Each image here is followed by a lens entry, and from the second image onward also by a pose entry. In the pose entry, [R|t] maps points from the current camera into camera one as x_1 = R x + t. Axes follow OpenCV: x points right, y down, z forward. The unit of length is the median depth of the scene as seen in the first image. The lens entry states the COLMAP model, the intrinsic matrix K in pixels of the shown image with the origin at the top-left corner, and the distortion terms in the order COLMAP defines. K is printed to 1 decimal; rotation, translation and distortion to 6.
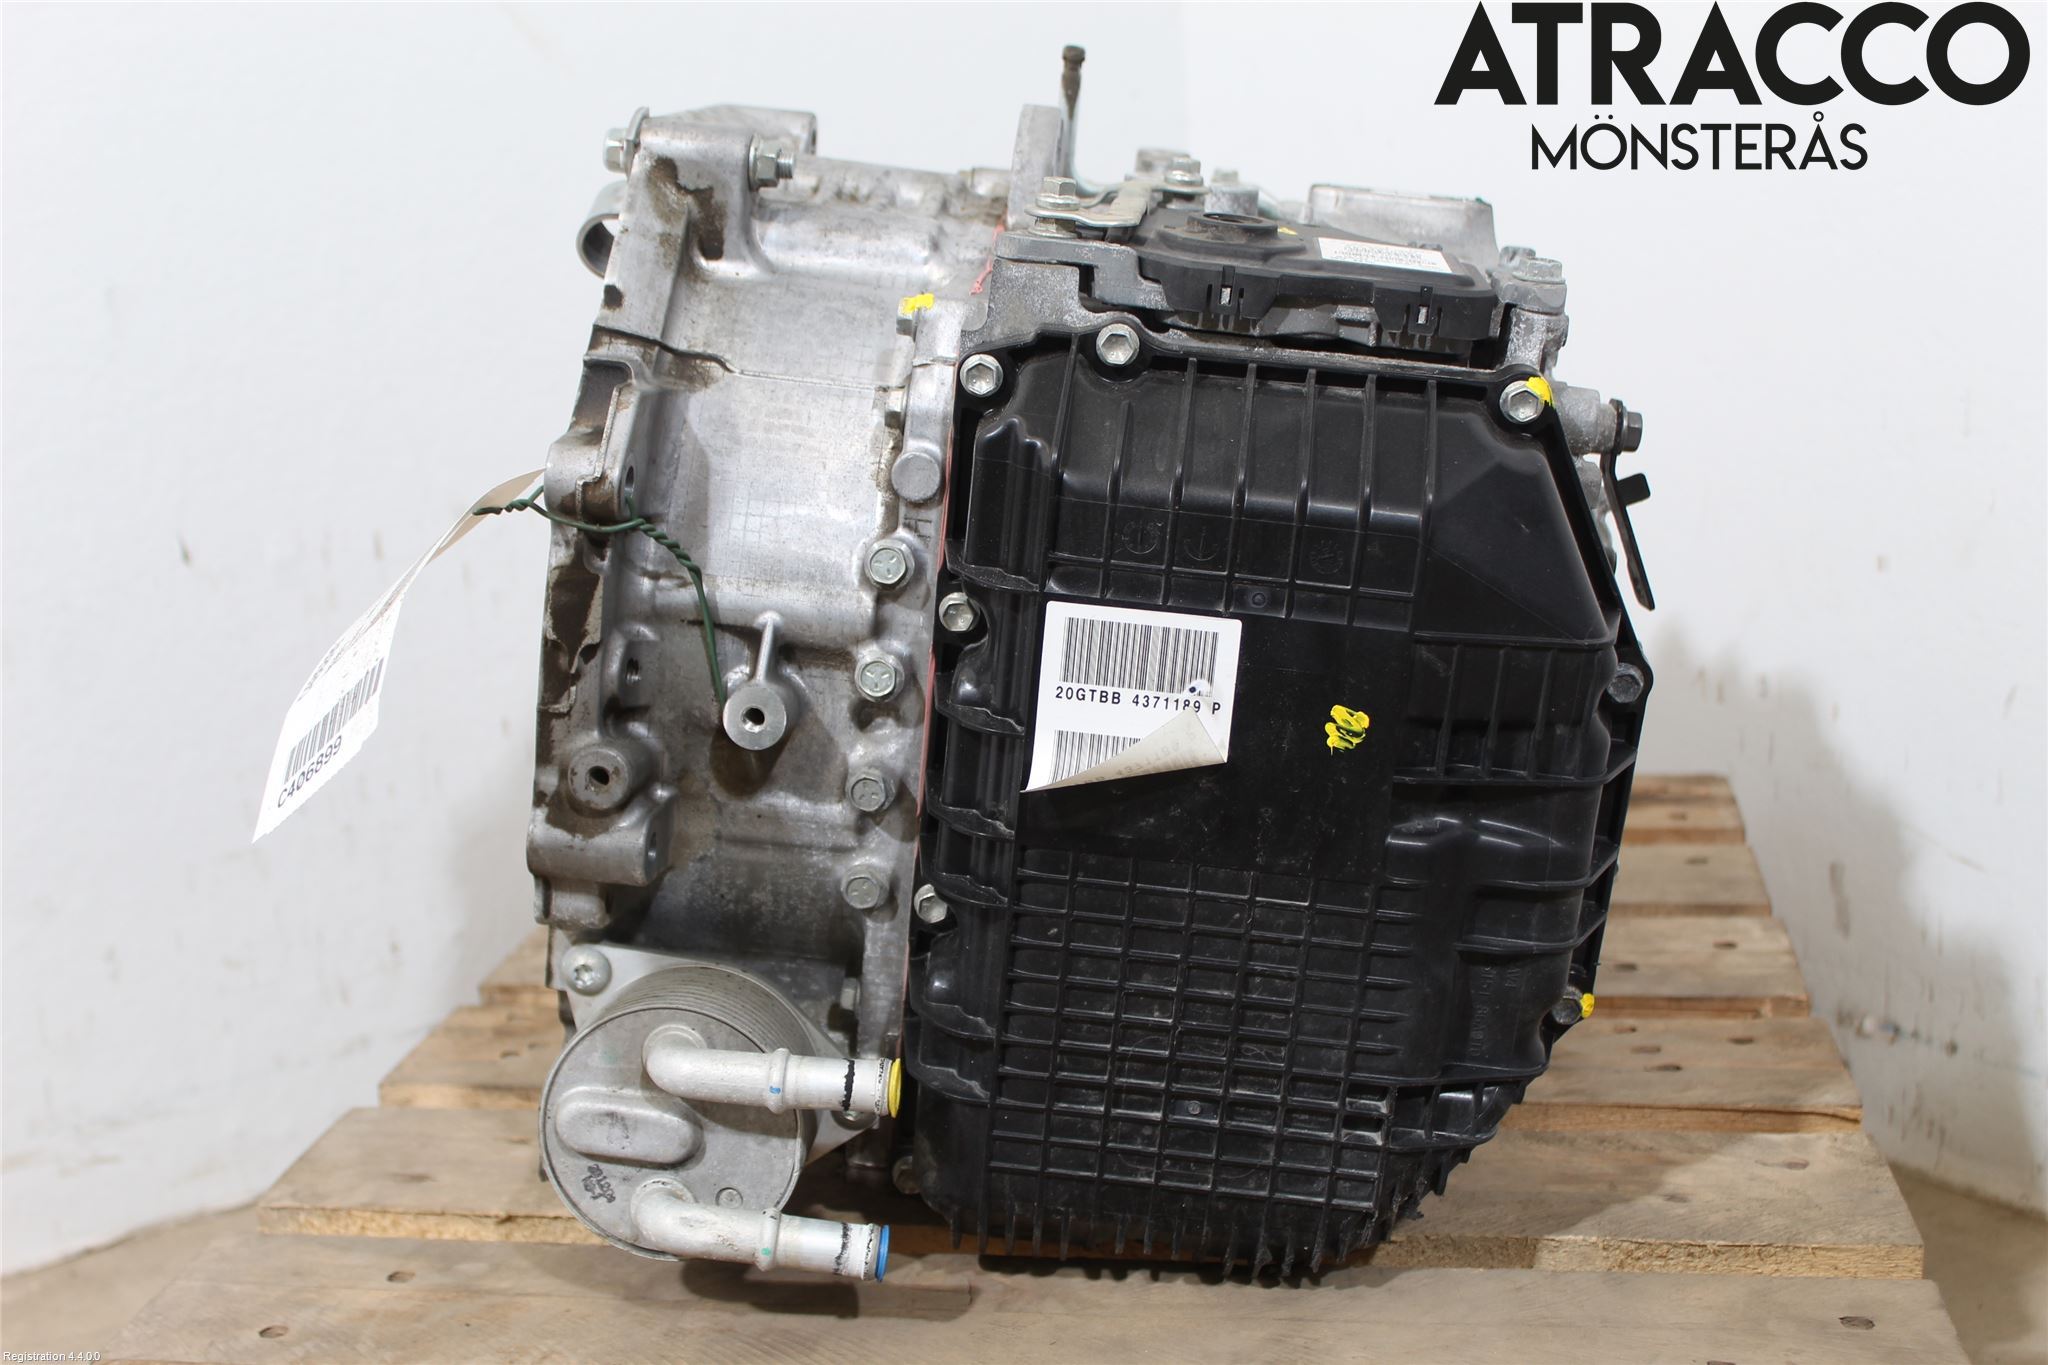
lens RADIAL K [[2346.1, 0, 1024.0], [0, 2346.1, 682.5], [0, 0, 1]] dist [-0.153310, 0.276765]
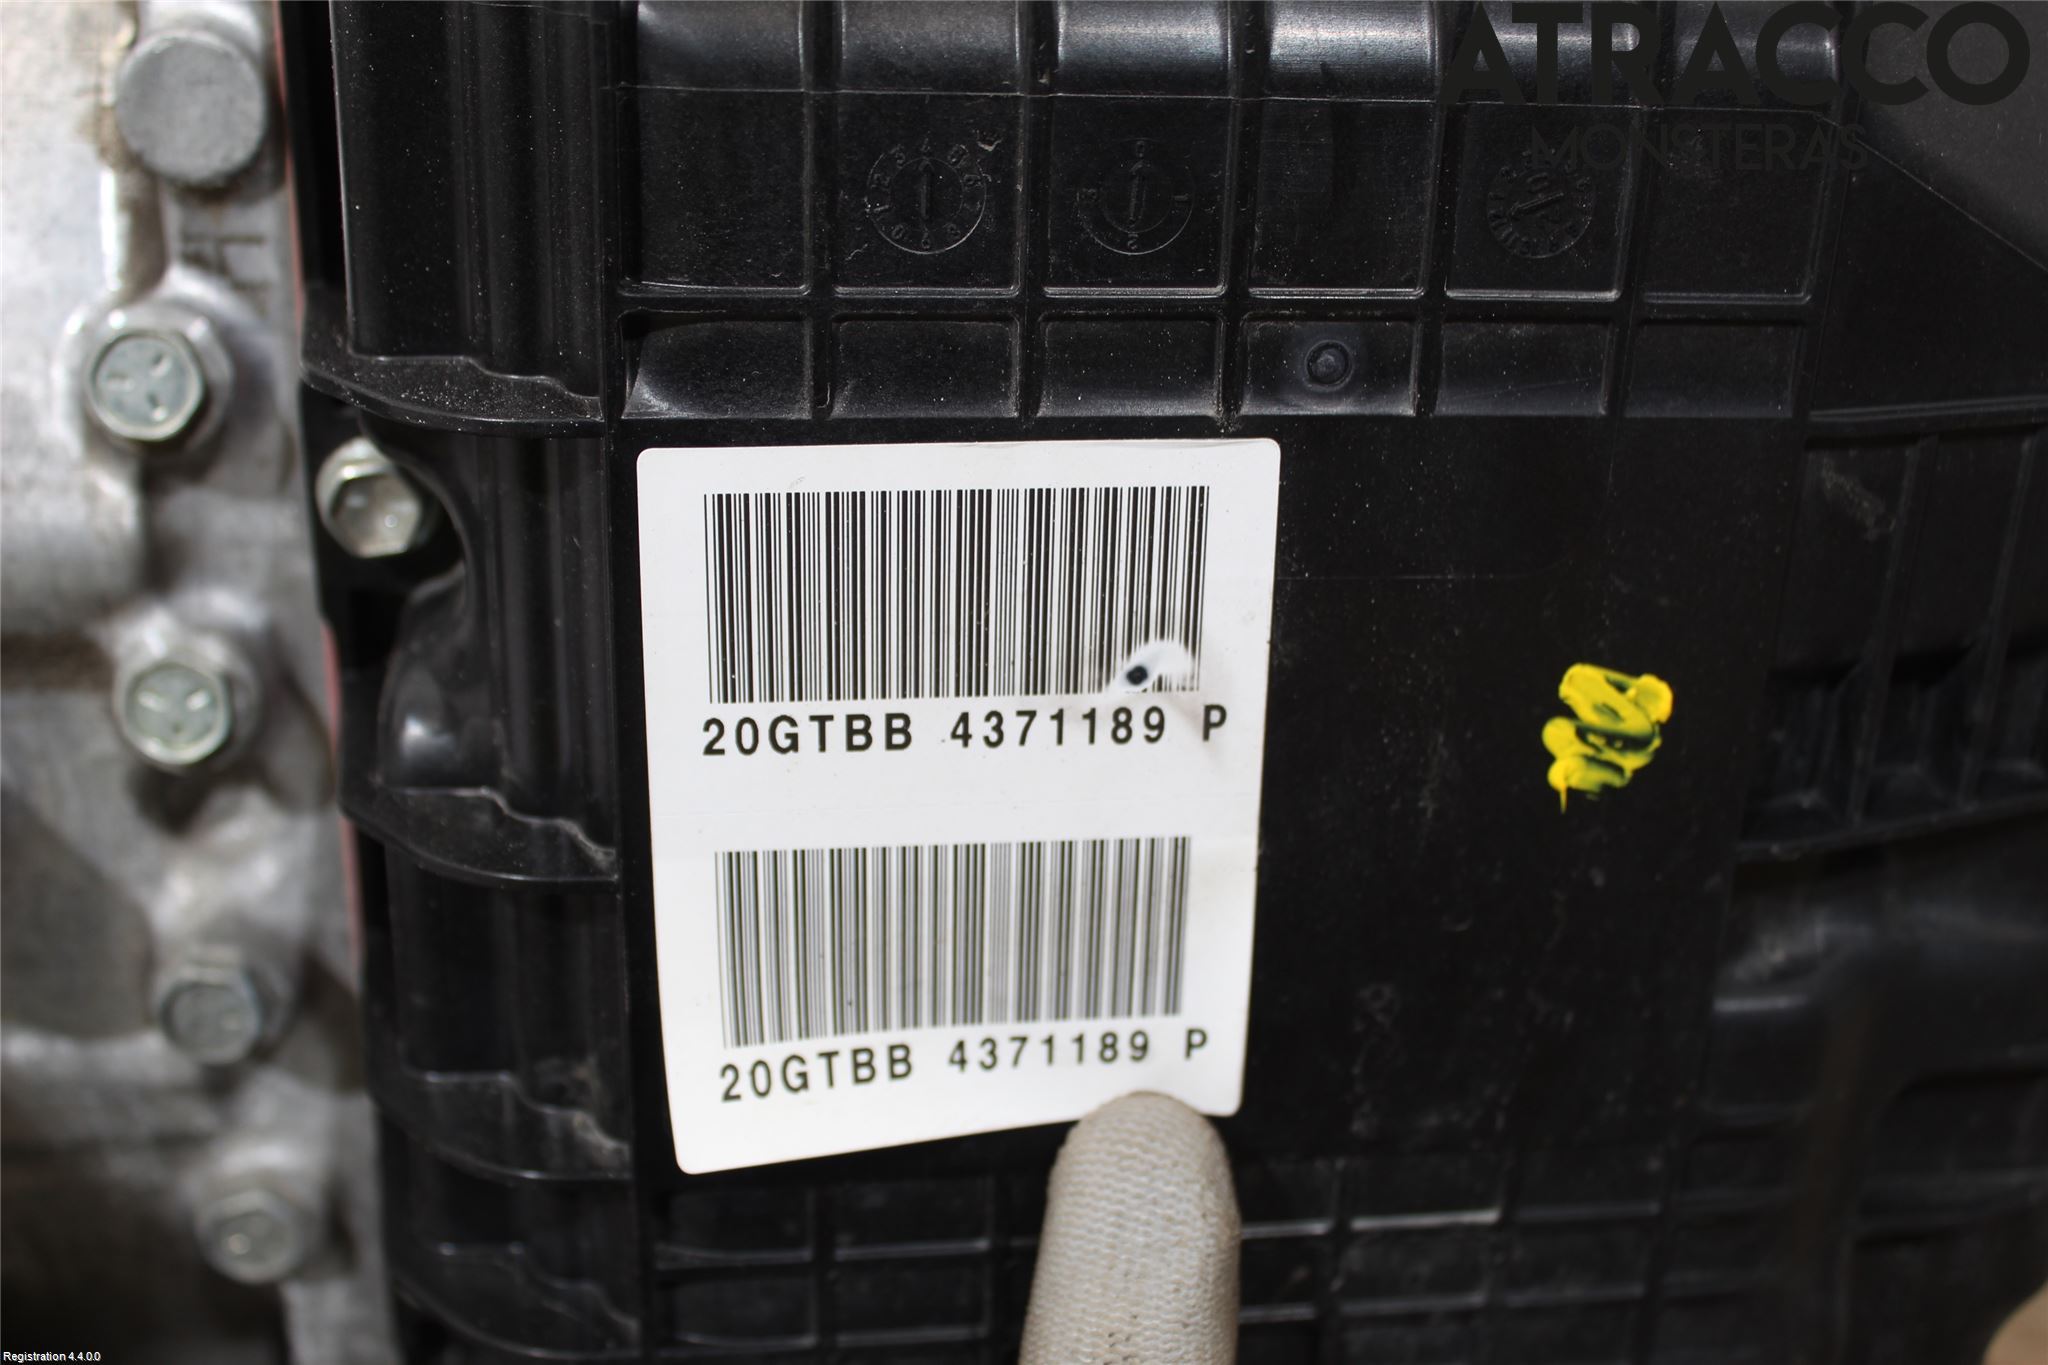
lens RADIAL K [[2346.1, 0, 1024.0], [0, 2346.1, 682.5], [0, 0, 1]] dist [-0.153310, 0.276765]
pose [[0.977907, -0.132918, 0.161342, 0.006252], [0.114337, 0.986231, 0.119481, -0.034748], [-0.175002, -0.098394, 0.979639, 0.687739]]
